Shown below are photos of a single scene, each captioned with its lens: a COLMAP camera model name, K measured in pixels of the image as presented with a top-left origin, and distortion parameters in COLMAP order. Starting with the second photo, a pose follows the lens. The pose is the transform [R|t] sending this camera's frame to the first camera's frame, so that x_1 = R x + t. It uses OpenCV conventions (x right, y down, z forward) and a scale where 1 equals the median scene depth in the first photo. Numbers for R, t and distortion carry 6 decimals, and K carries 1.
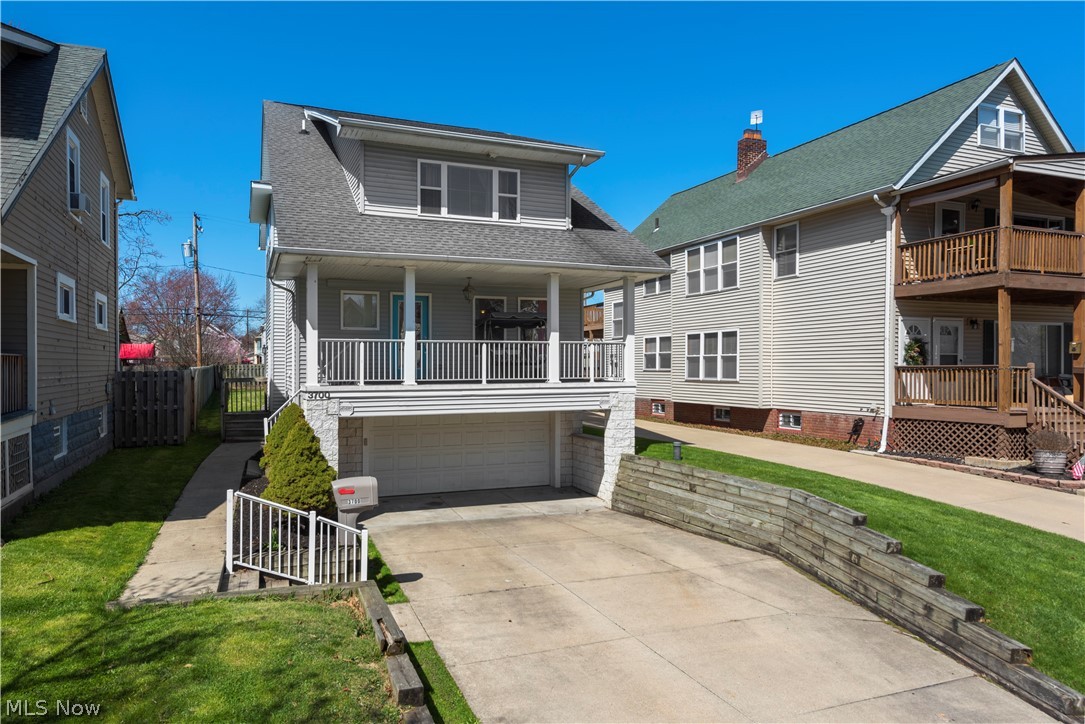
lens RADIAL K [[700.0, 0, 542.5], [0, 700.0, 362.0], [0, 0, 1]] dist [0.011810, 0.001889]
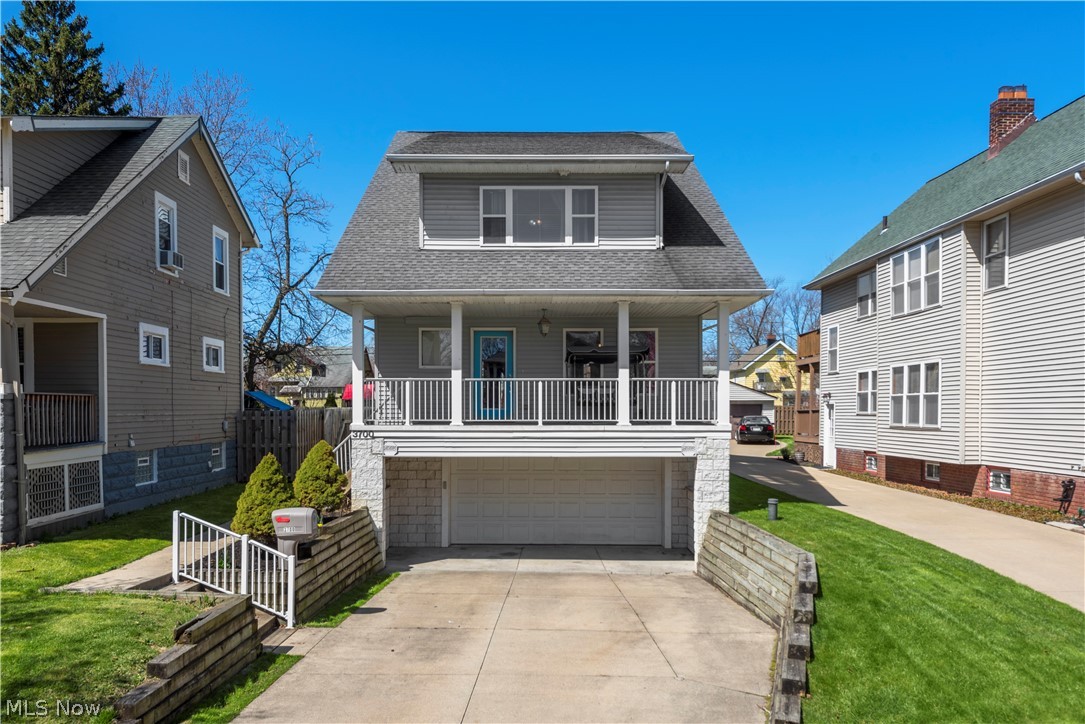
lens RADIAL K [[864.3, 0, 541.4], [0, 864.3, 410.9], [0, 0, 1]] dist [0.022736, -0.005718]
pose [[0.929921, 0.004145, -0.367735, 0.316805], [-0.001444, 0.999970, 0.007622, 0.003242], [0.367755, -0.006557, 0.929899, -0.052497]]
